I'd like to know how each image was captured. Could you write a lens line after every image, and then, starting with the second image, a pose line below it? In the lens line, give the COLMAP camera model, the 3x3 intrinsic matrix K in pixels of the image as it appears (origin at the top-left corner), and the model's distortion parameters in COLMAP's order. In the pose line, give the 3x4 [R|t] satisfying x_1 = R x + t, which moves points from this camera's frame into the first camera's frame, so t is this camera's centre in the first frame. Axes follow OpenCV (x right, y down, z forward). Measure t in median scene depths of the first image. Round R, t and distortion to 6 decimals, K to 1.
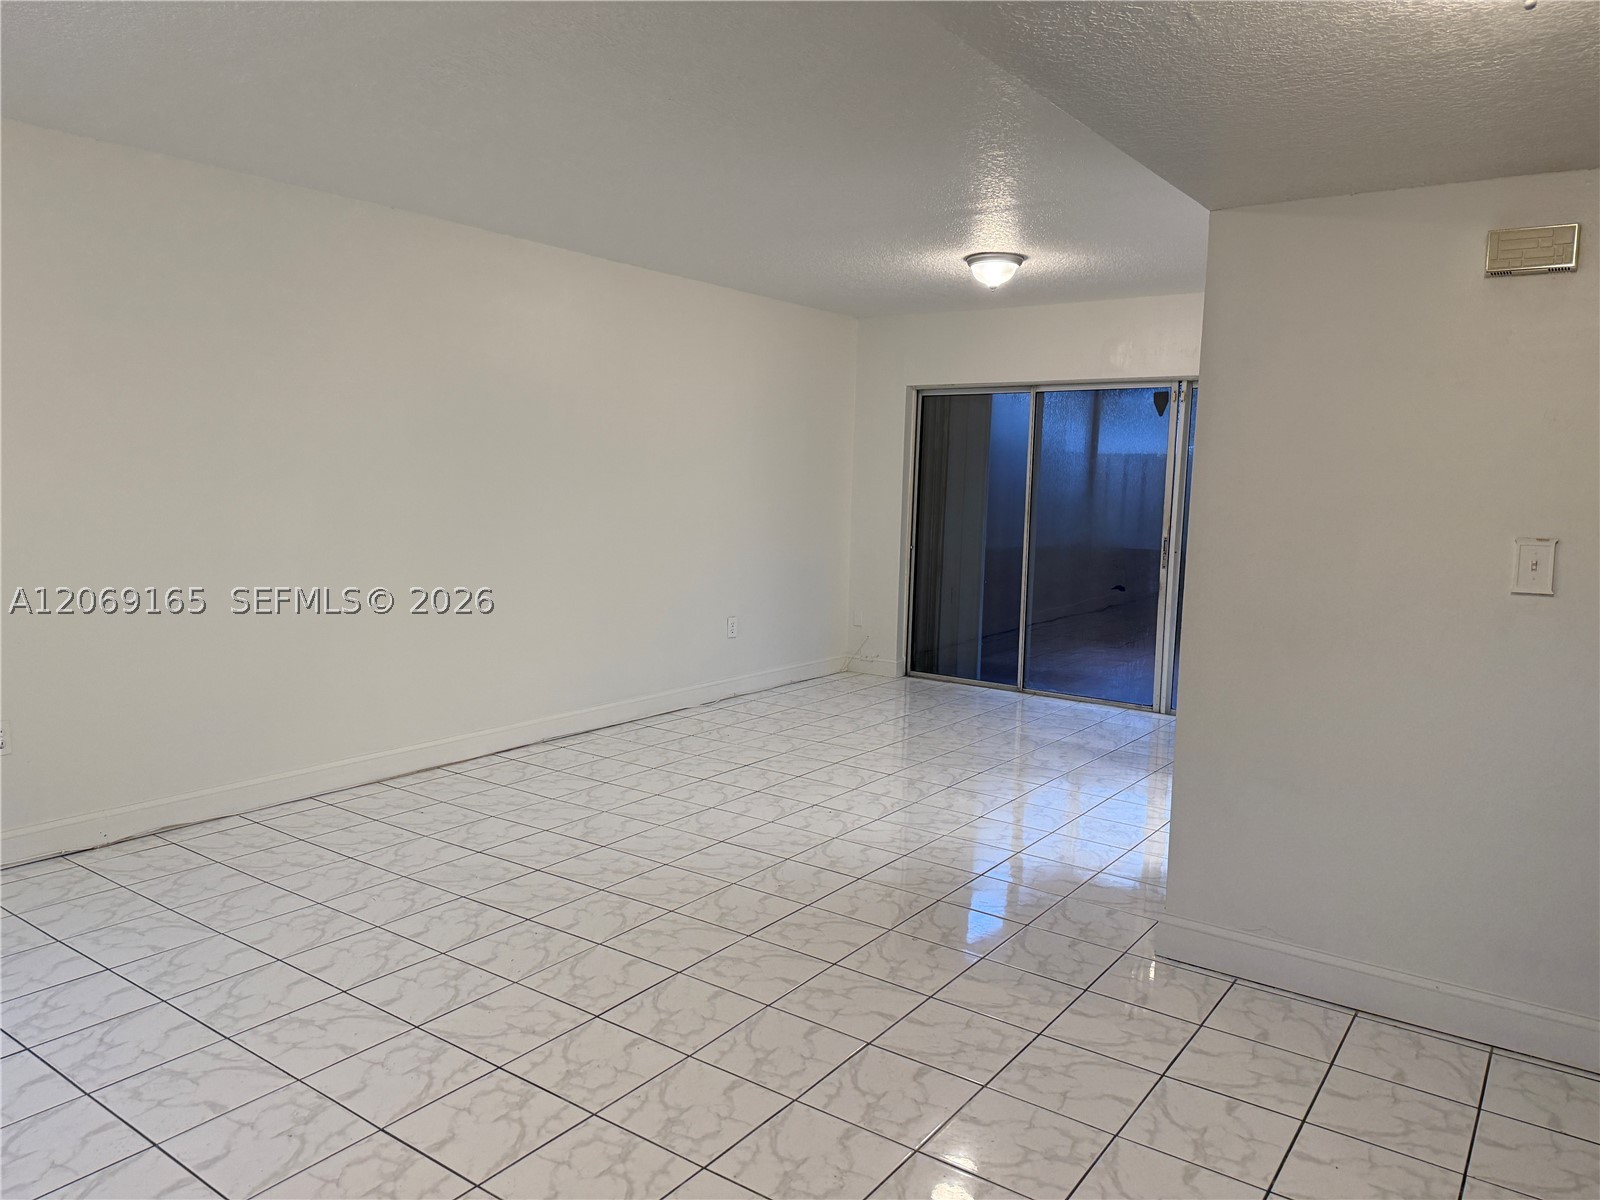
lens RADIAL K [[1116.5, 0, 802.0], [0, 1116.5, 604.6], [0, 0, 1]] dist [0.044948, -0.056987]
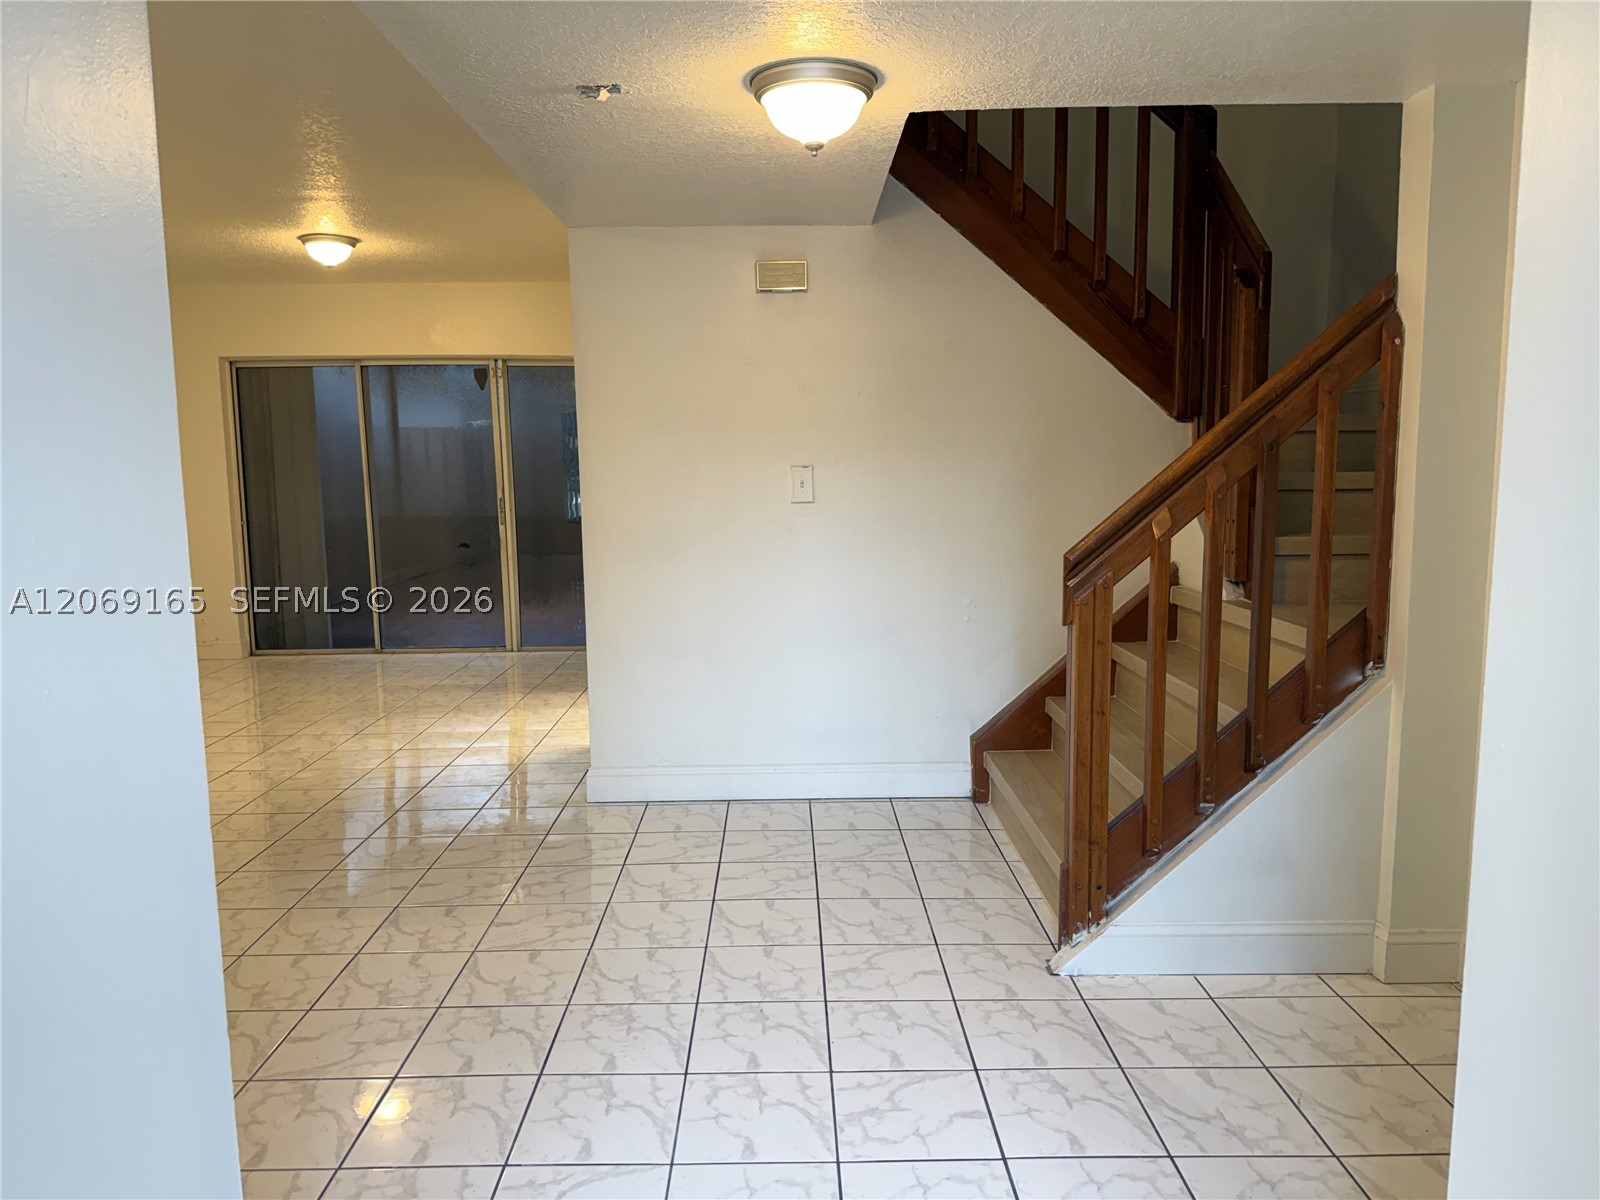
lens RADIAL K [[1116.5, 0, 795.7], [0, 1116.5, 602.2], [0, 0, 1]] dist [0.044948, -0.056987]
pose [[0.807531, -0.109744, 0.579525, -0.108838], [0.100008, 0.993787, 0.048837, 0.021246], [-0.581284, 0.018520, 0.813490, -0.099111]]
